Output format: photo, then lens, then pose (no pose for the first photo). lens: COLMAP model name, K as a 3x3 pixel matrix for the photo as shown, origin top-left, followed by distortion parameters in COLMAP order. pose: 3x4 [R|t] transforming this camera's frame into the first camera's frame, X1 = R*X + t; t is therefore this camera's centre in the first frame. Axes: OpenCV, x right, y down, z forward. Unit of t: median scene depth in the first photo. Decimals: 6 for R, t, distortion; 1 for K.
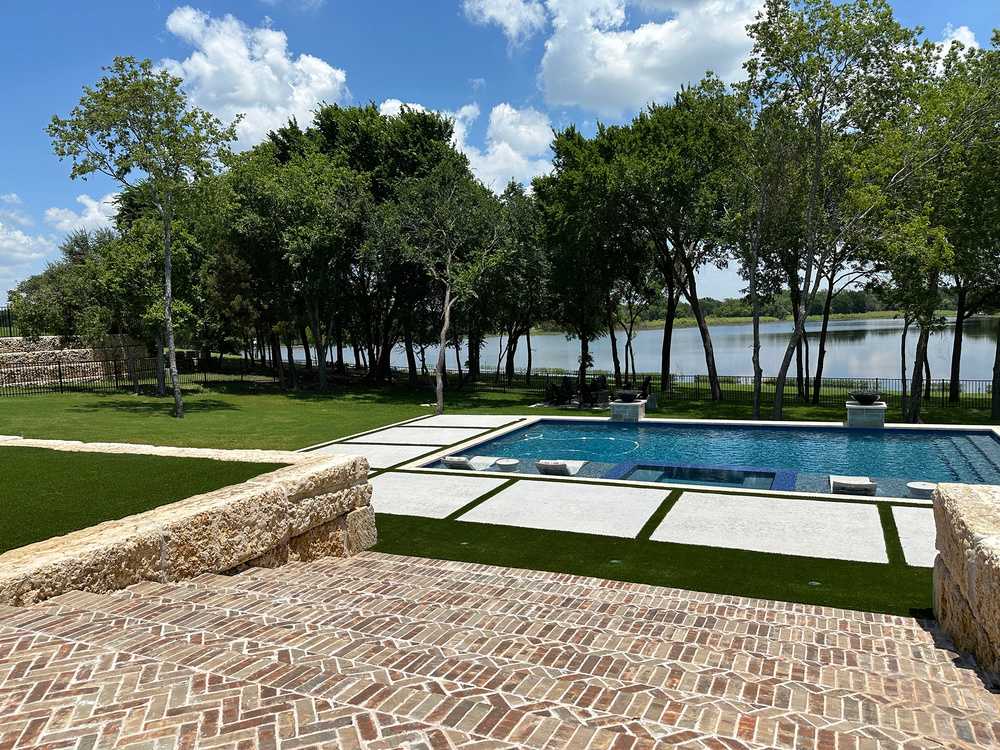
lens RADIAL K [[691.1, 0, 503.2], [0, 691.1, 382.8], [0, 0, 1]] dist [0.059688, -0.079470]
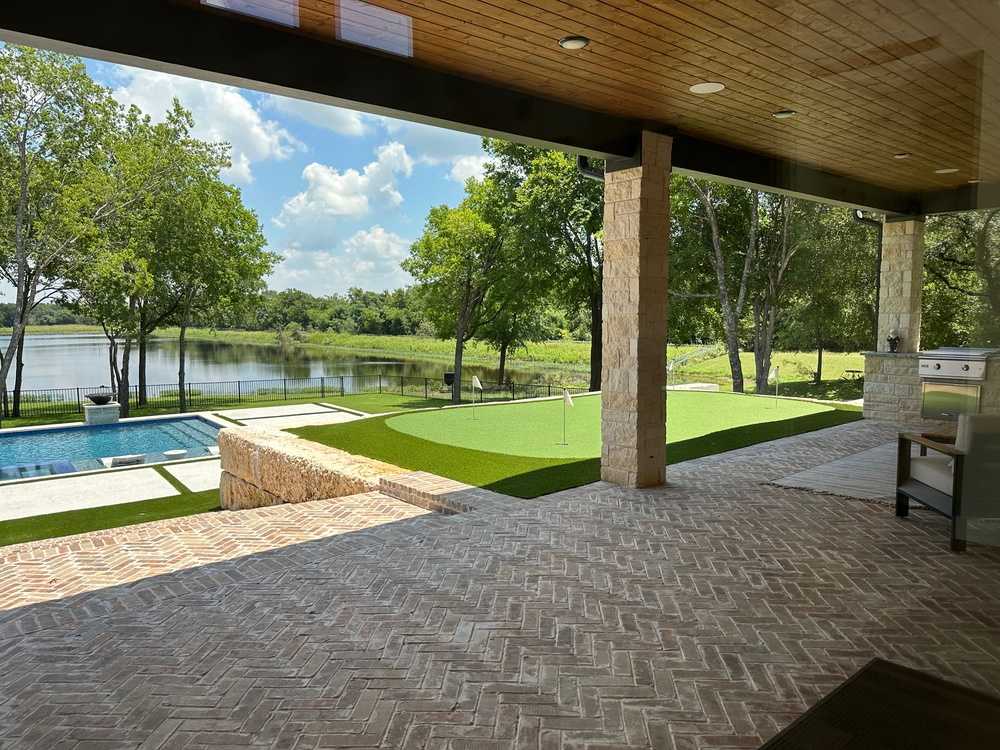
lens RADIAL K [[691.1, 0, 503.2], [0, 691.1, 382.8], [0, 0, 1]] dist [0.059688, -0.079470]
pose [[0.463057, -0.048123, 0.885021, -0.141273], [0.067955, 0.997513, 0.018684, 0.012237], [-0.883720, 0.051490, 0.465175, -0.102976]]
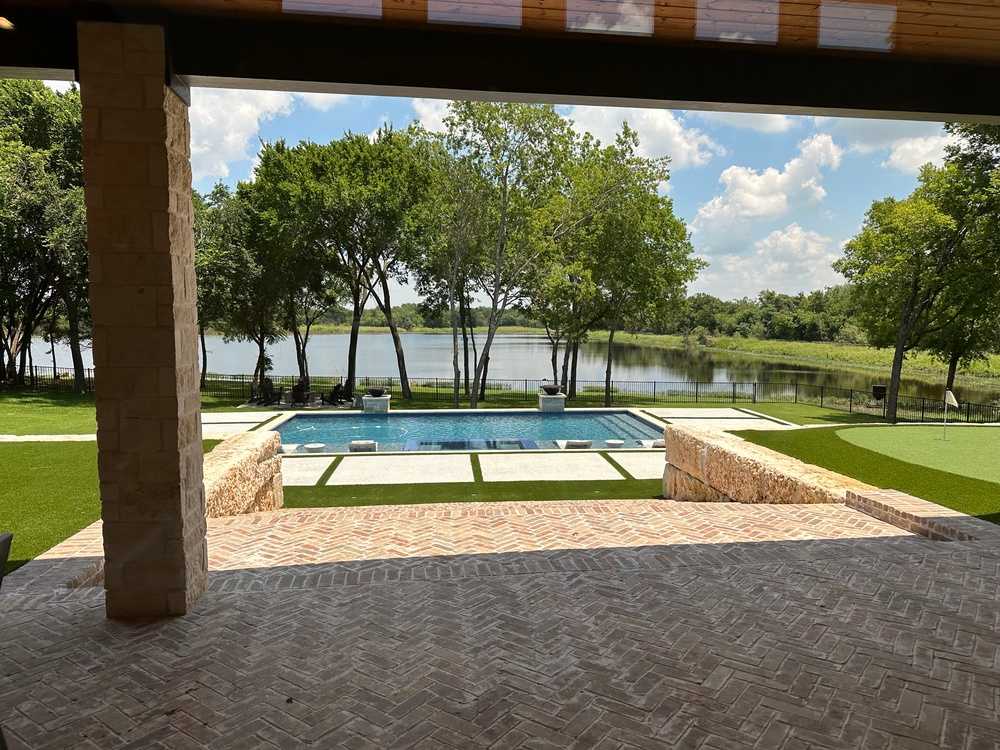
lens RADIAL K [[689.0, 0, 507.0], [0, 689.0, 385.9], [0, 0, 1]] dist [0.095960, -0.147211]
pose [[0.861552, -0.003424, 0.507657, -0.171400], [0.006440, 0.999971, -0.004184, 0.012079], [-0.507628, 0.006874, 0.861549, -0.093429]]
